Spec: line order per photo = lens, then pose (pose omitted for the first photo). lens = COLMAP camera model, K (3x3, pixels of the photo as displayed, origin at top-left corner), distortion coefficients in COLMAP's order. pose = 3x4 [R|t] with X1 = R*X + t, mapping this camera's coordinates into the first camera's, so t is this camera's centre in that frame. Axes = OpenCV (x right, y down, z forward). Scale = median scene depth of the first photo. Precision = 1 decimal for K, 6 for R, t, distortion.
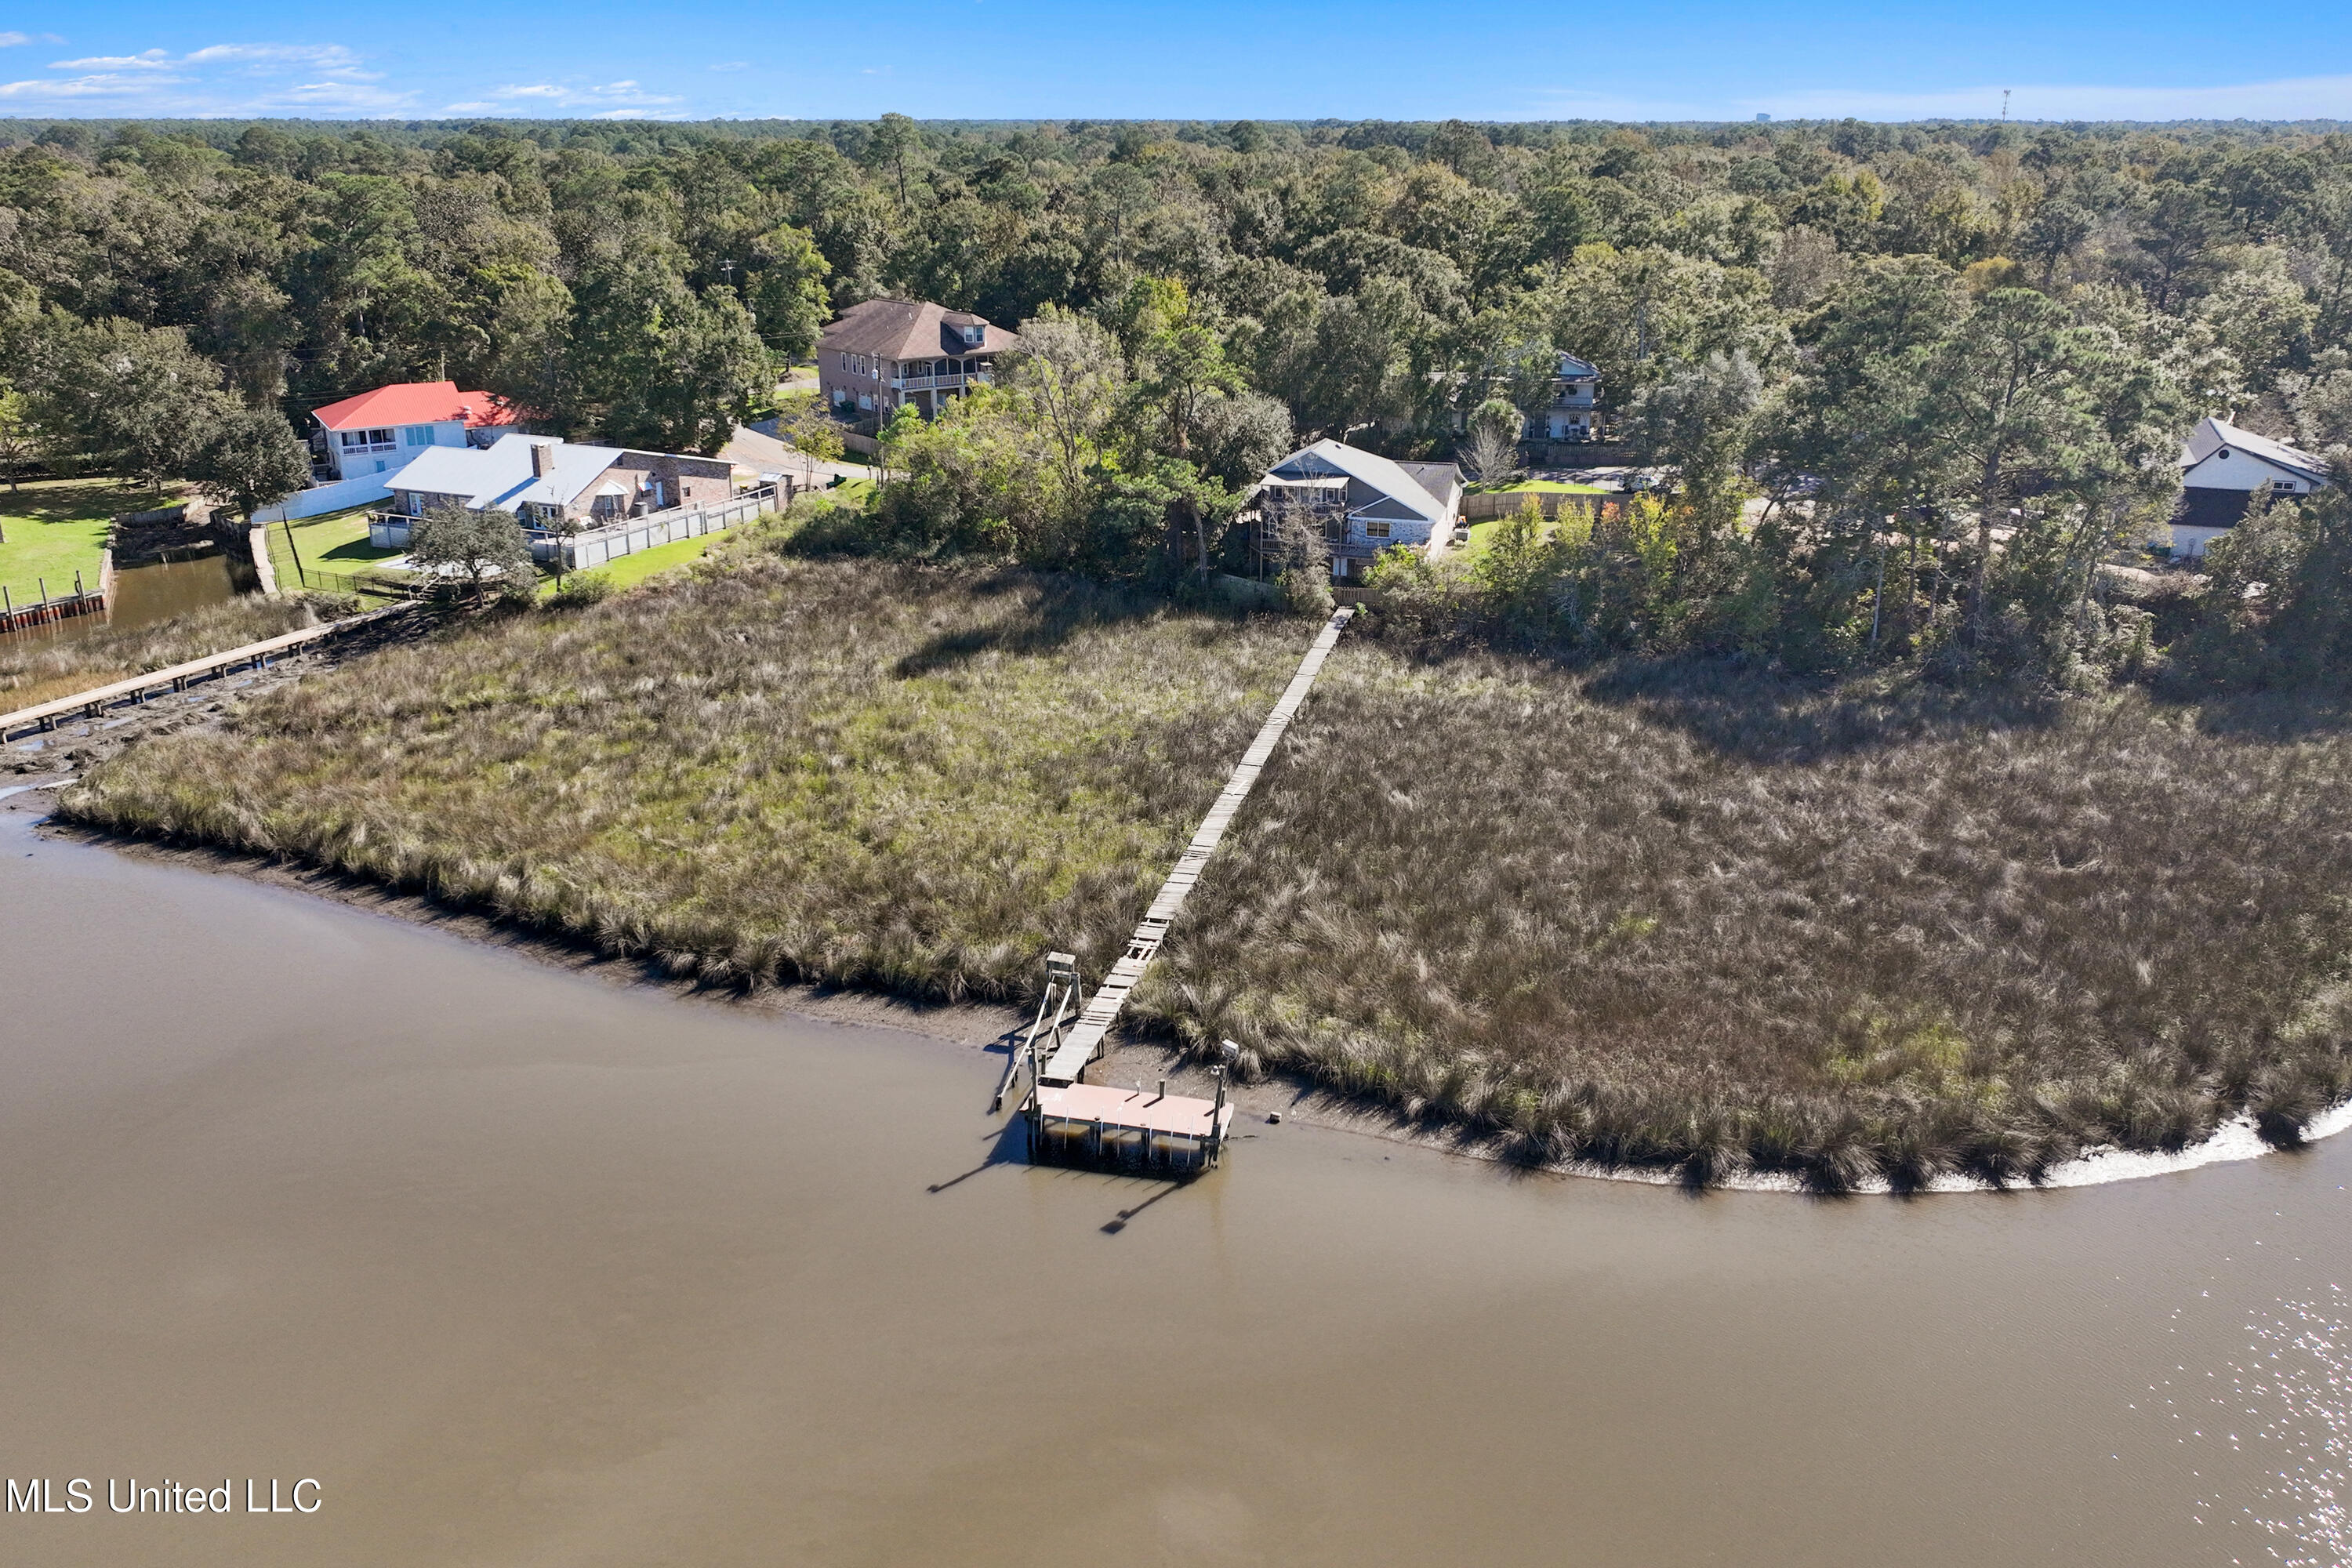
lens RADIAL K [[1961.6, 0, 1176.0], [0, 1961.6, 784.0], [0, 0, 1]] dist [0.005916, 0.001828]
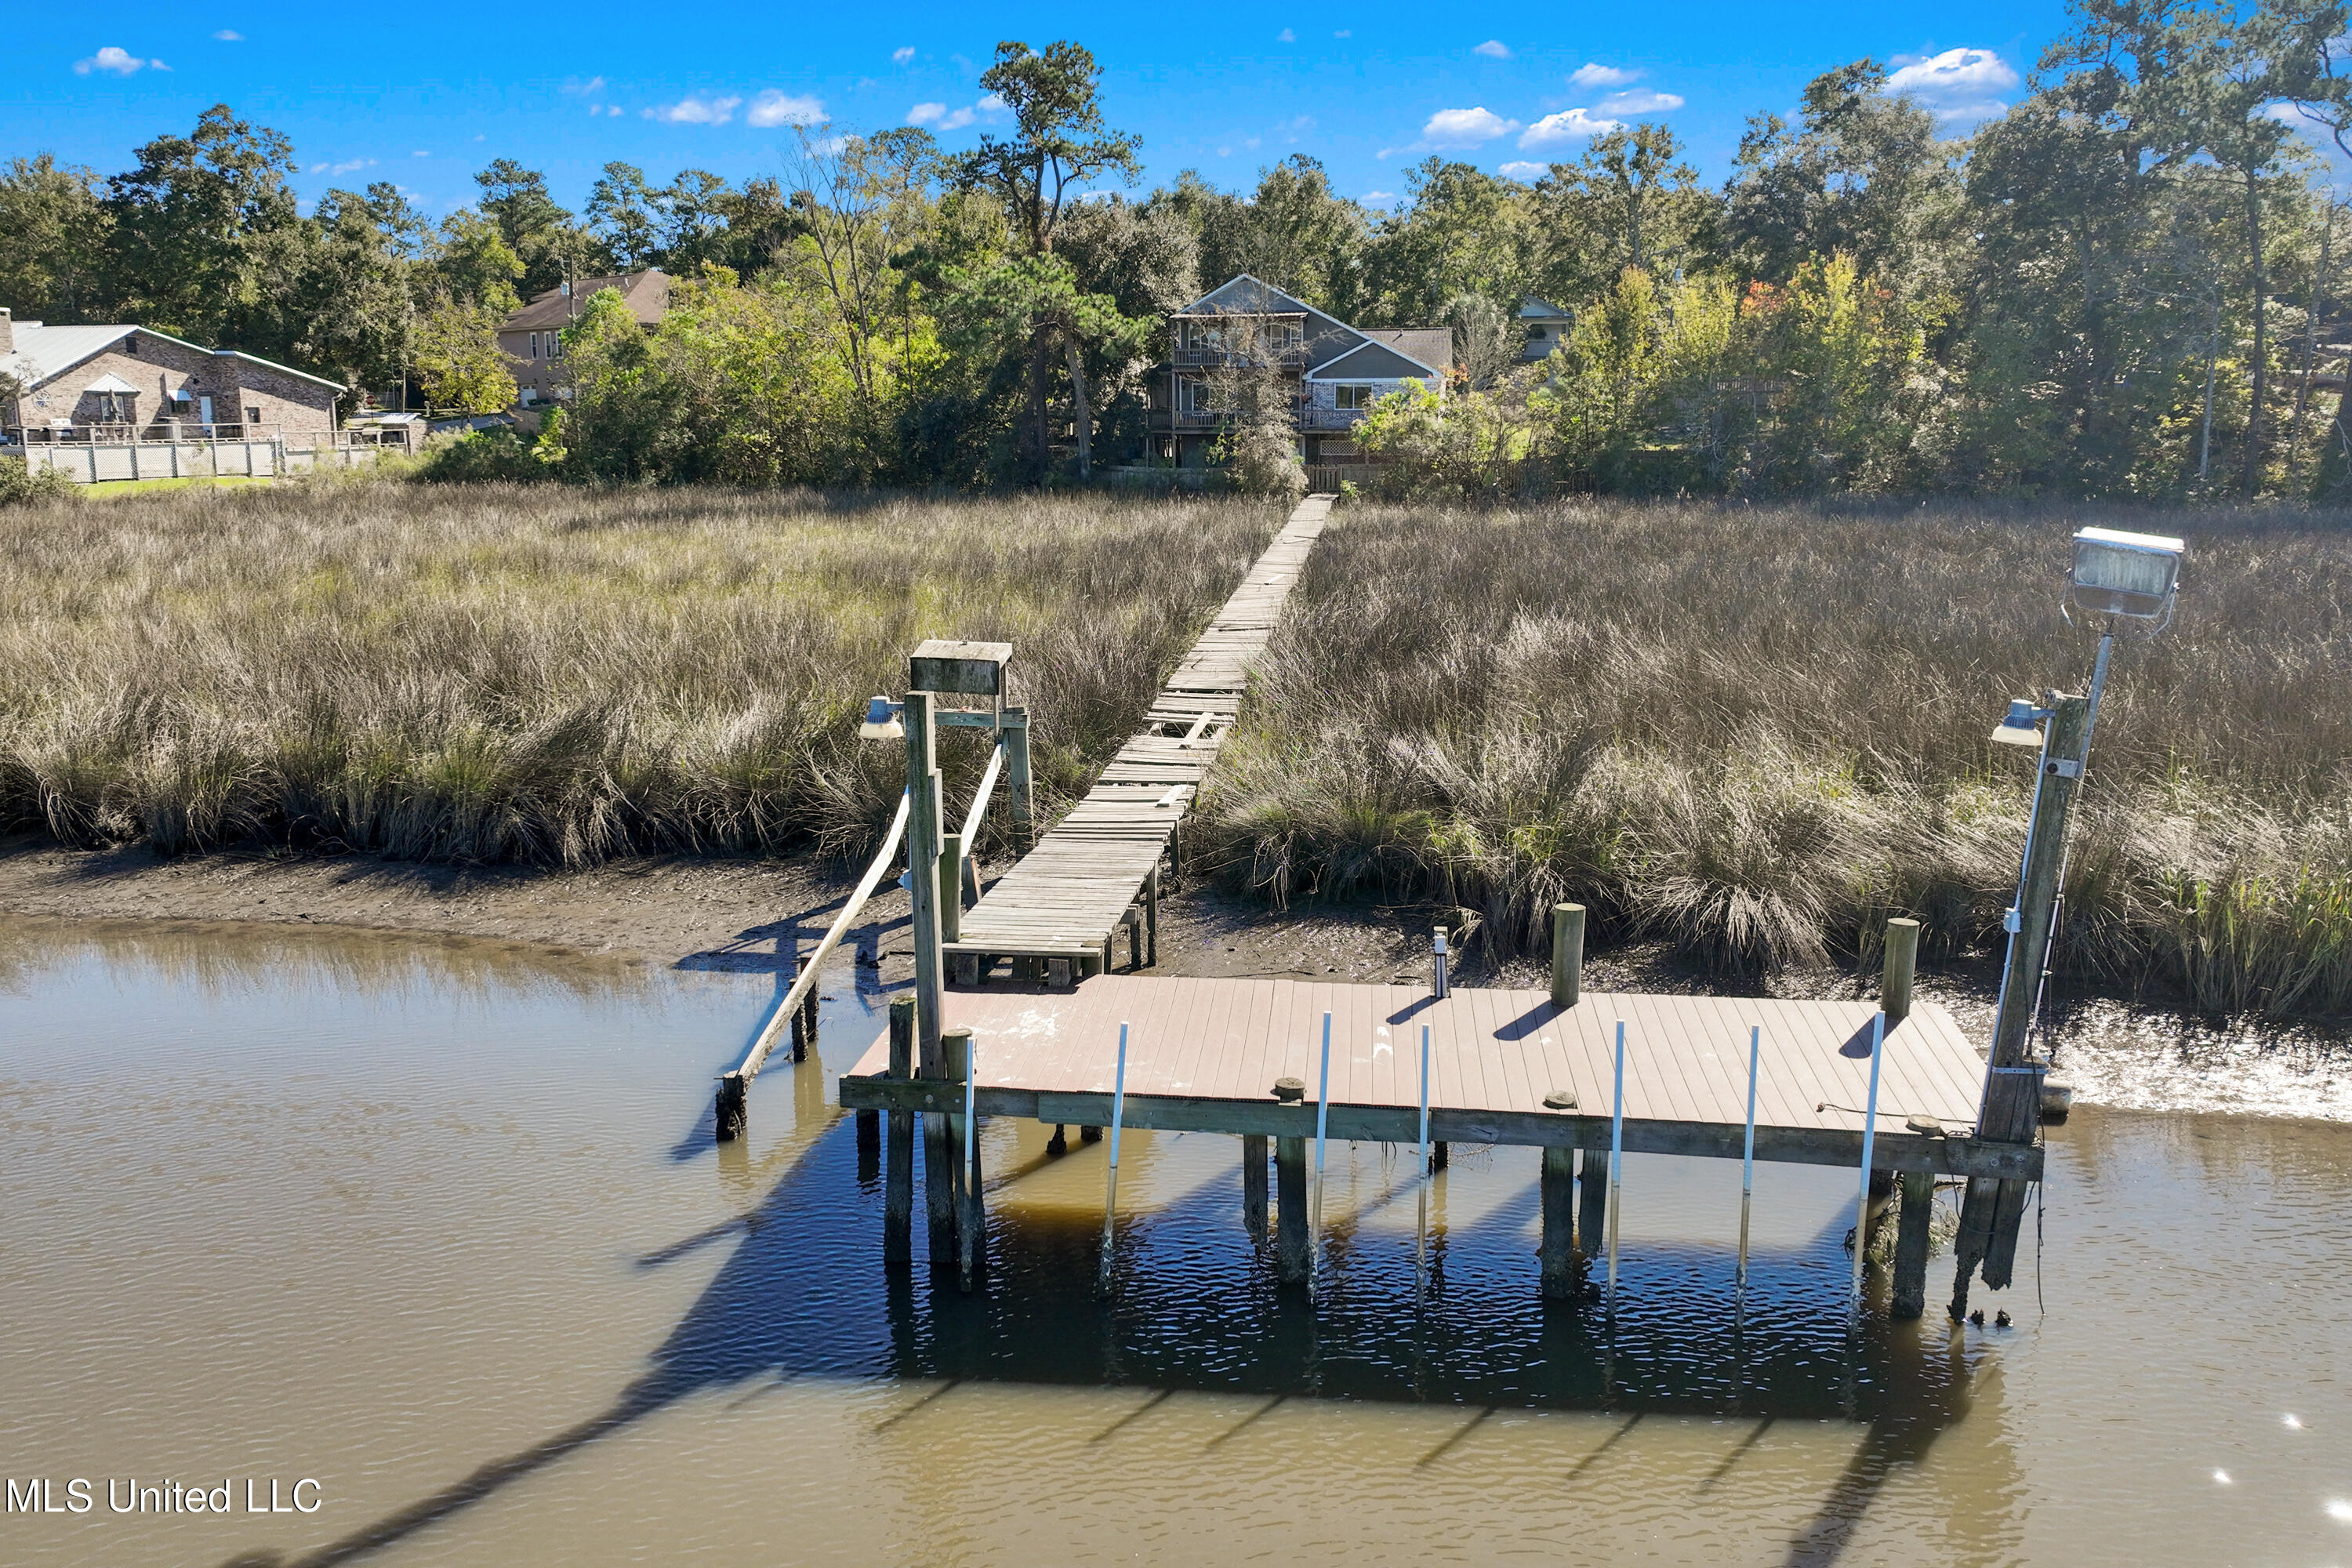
lens RADIAL K [[1961.6, 0, 1176.0], [0, 1961.6, 784.0], [0, 0, 1]] dist [0.005916, 0.001828]
pose [[0.992483, -0.026476, 0.119483, -0.036862], [0.042936, 0.989589, -0.137365, 0.087018], [-0.114602, 0.141463, 0.983288, 0.428772]]
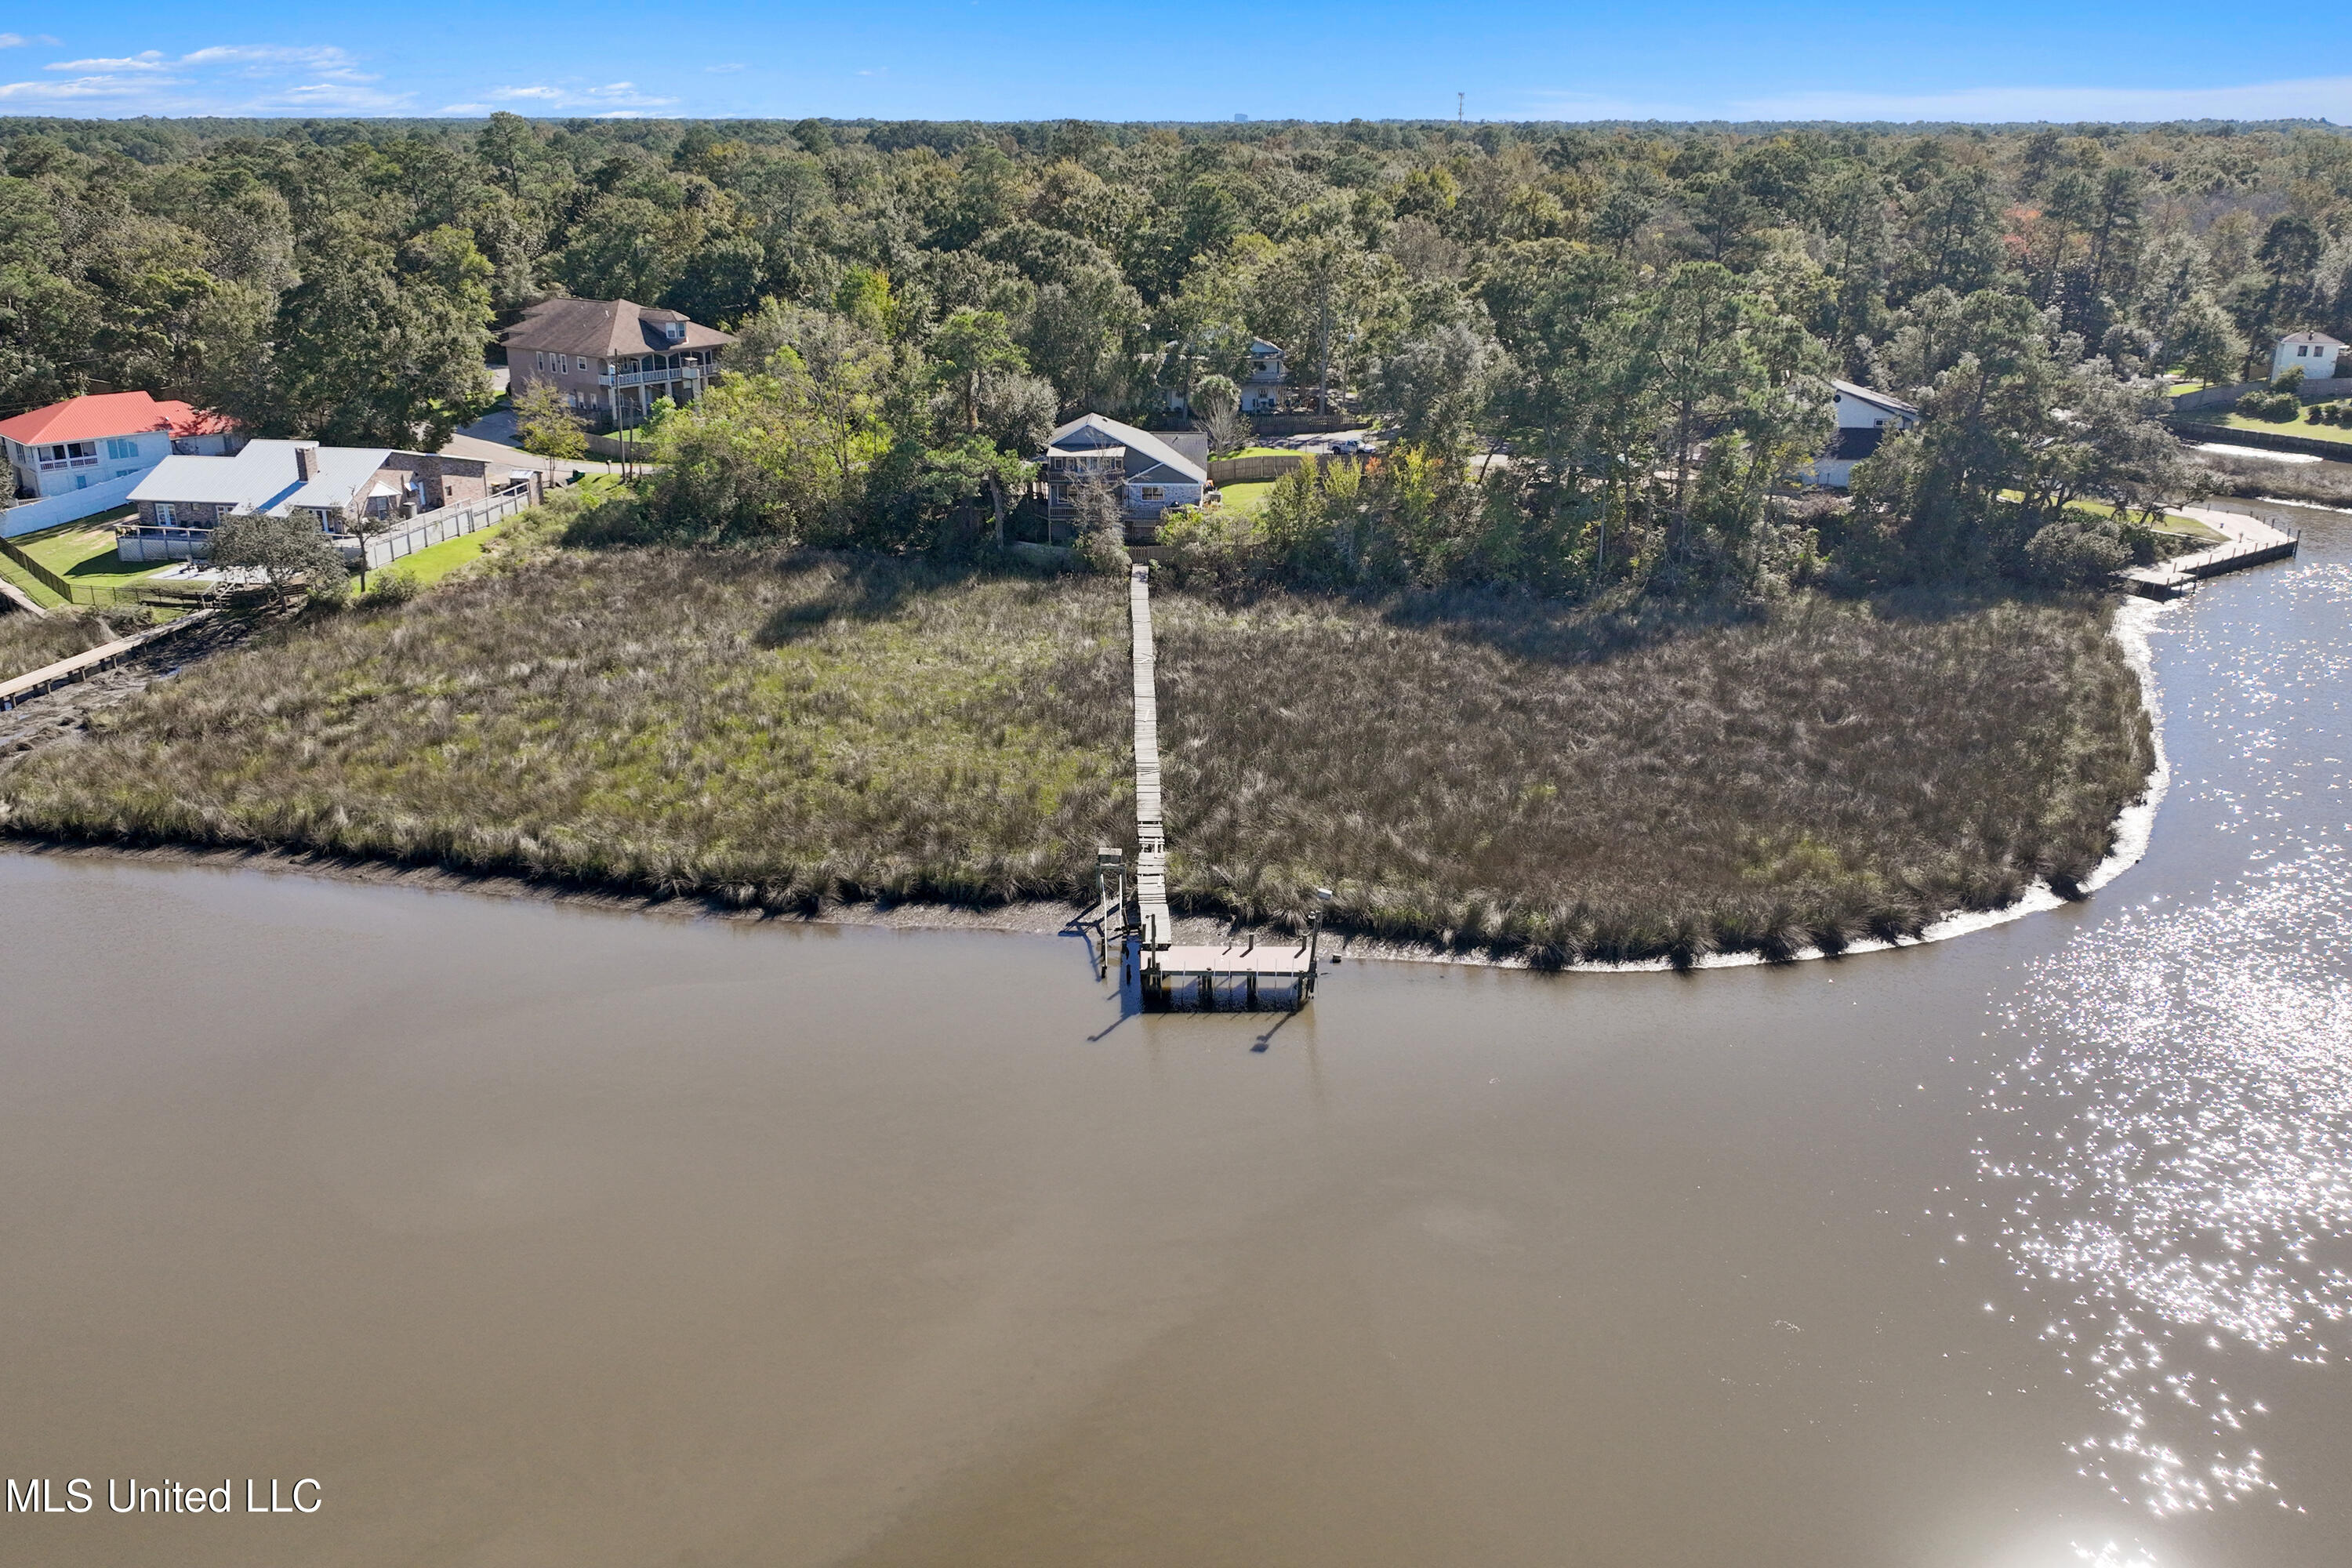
lens RADIAL K [[1961.6, 0, 1176.0], [0, 1961.6, 784.0], [0, 0, 1]] dist [0.005916, 0.001828]
pose [[0.967591, -0.080301, 0.239413, -0.173345], [0.080203, 0.996727, 0.010170, 0.024052], [-0.239446, 0.009361, 0.970864, -0.073526]]
